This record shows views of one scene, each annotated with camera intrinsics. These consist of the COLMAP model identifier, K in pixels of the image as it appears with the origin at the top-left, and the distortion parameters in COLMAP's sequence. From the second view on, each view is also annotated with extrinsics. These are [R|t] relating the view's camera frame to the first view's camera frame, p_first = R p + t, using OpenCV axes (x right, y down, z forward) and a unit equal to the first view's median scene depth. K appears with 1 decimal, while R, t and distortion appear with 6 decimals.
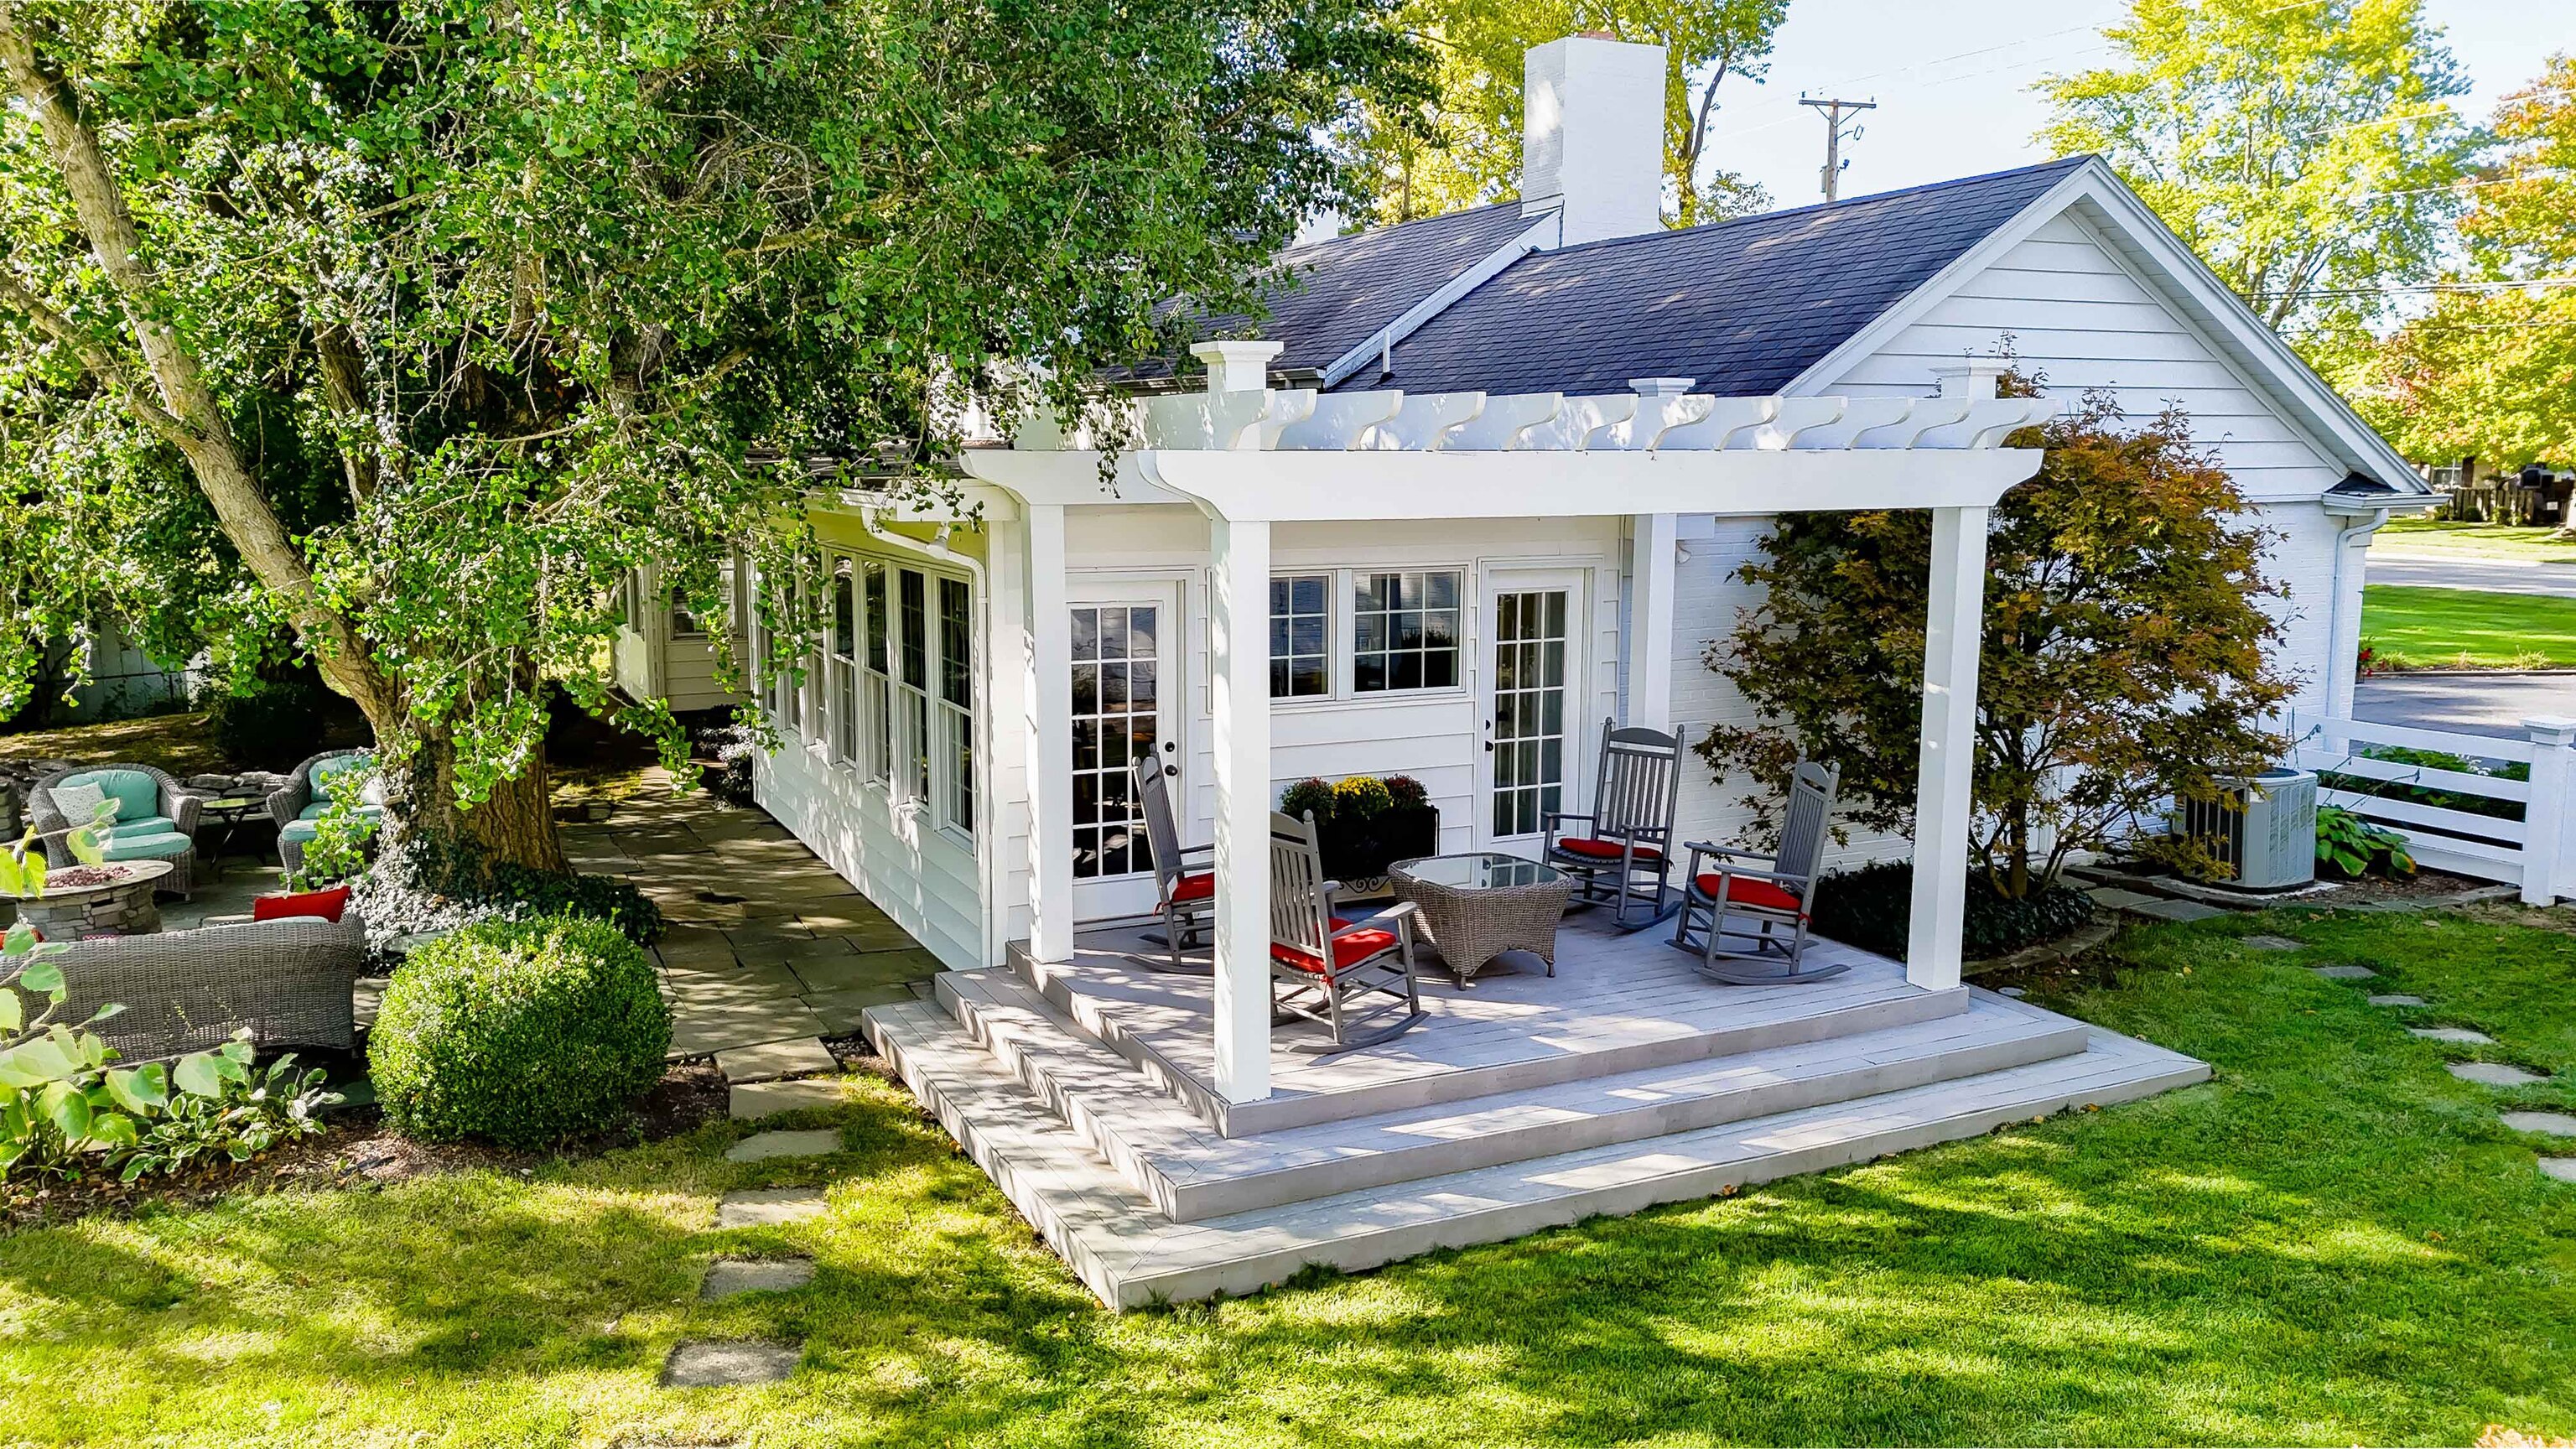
lens RADIAL K [[1906.5, 0, 1288.0], [0, 1906.5, 724.5], [0, 0, 1]] dist [0.080430, -0.059711]
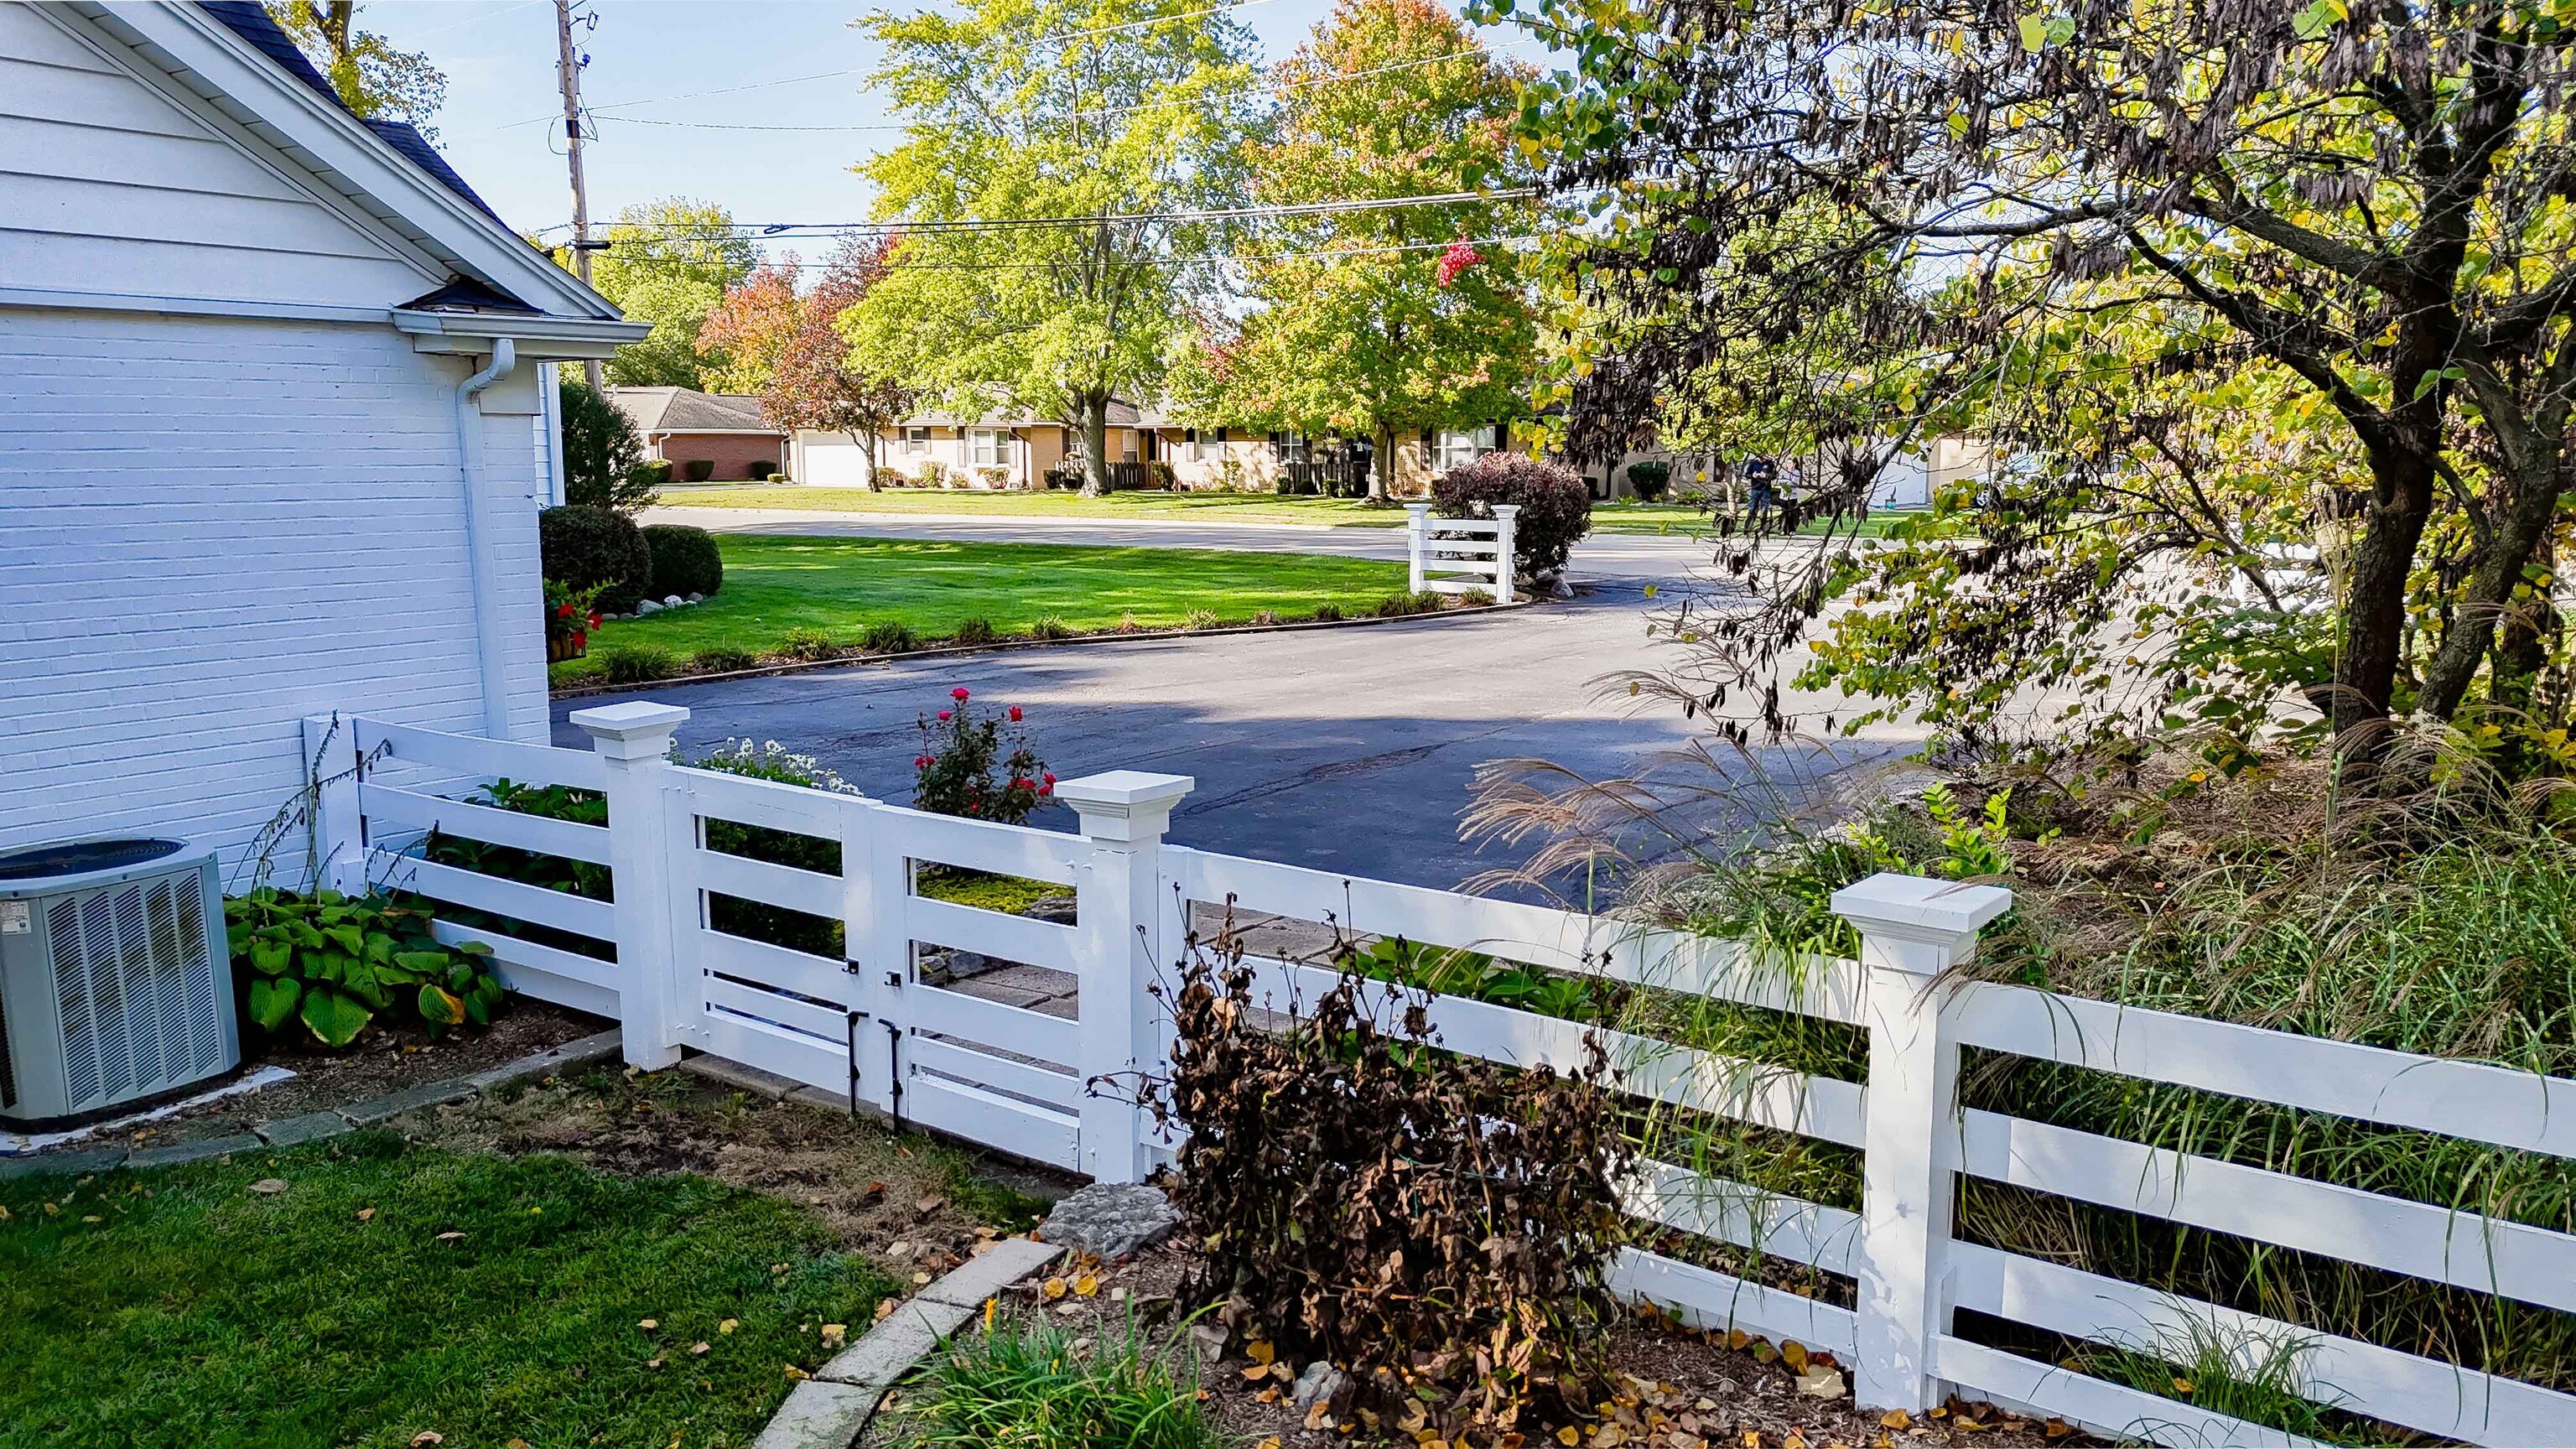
lens RADIAL K [[1906.5, 0, 1288.0], [0, 1906.5, 724.5], [0, 0, 1]] dist [0.080430, -0.059711]
pose [[0.887741, -0.070412, 0.454927, 0.599791], [0.071181, 0.997344, 0.015464, 0.006410], [-0.454807, 0.018654, 0.890394, 0.491259]]
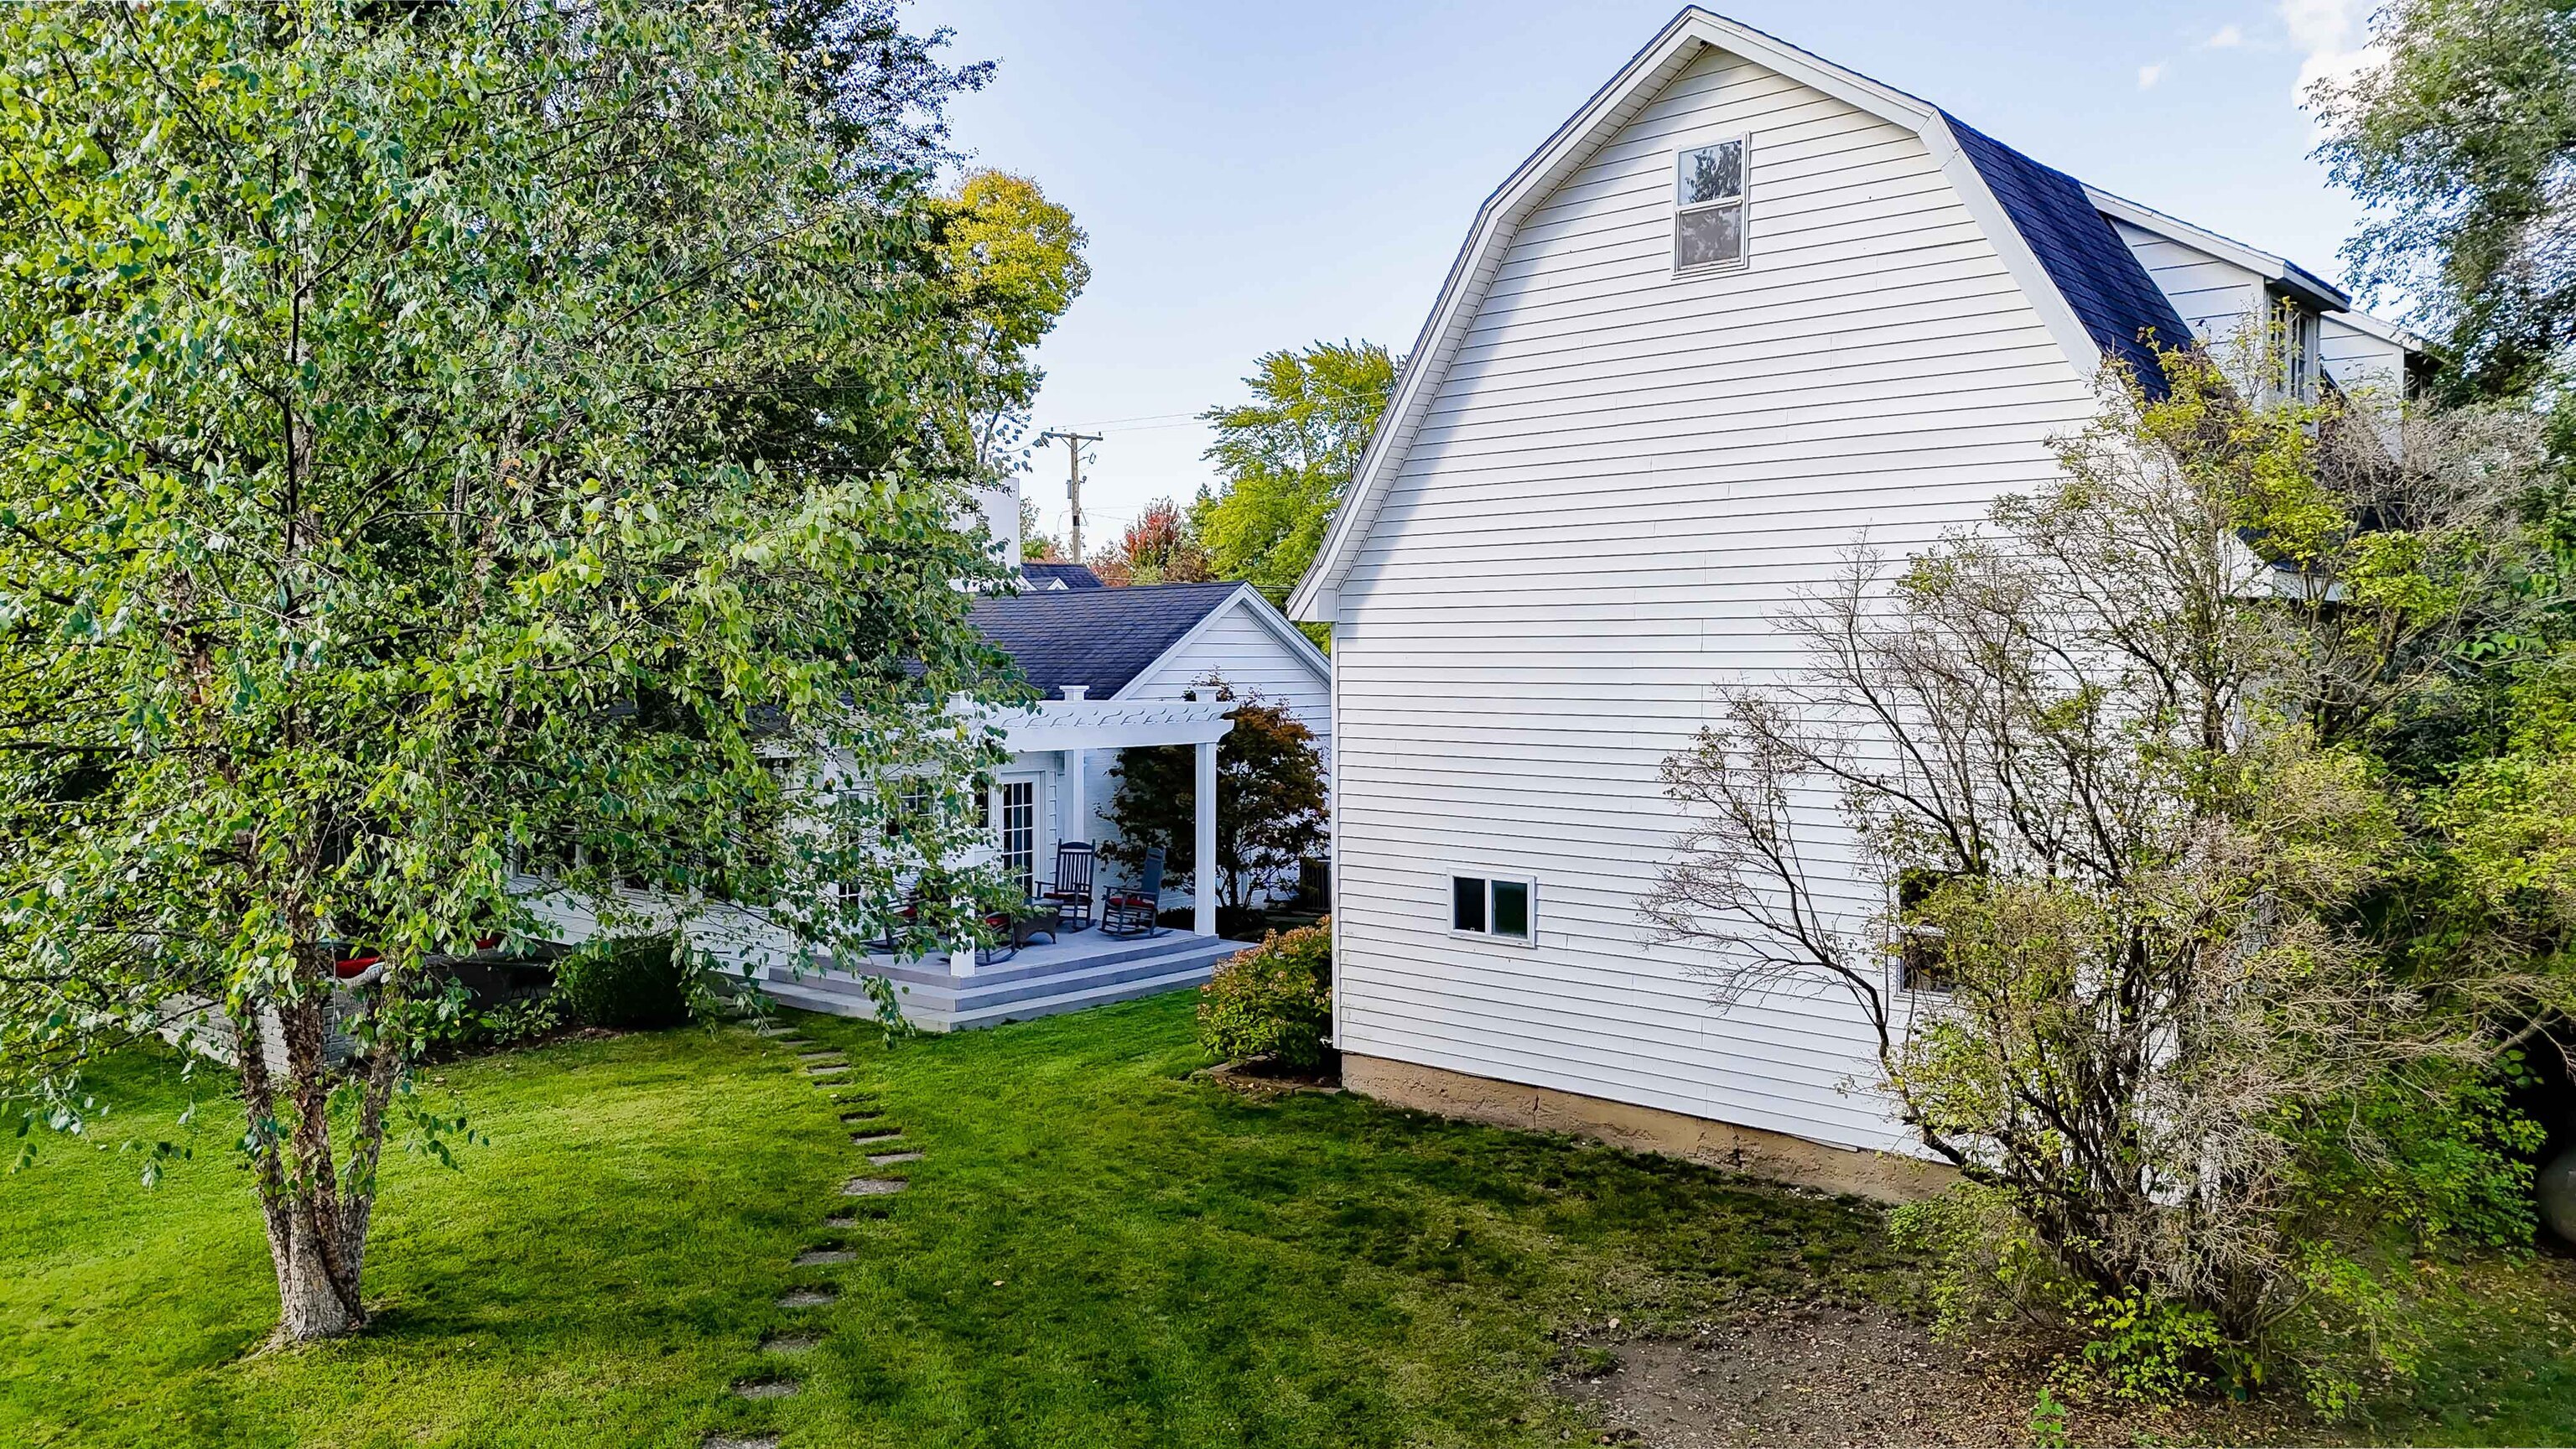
lens RADIAL K [[1906.5, 0, 1288.0], [0, 1906.5, 724.5], [0, 0, 1]] dist [0.080430, -0.059711]
pose [[0.920428, -0.017669, 0.390512, -0.422163], [0.060360, 0.993421, -0.097319, 0.090738], [-0.386223, 0.113146, 0.915439, -1.066092]]
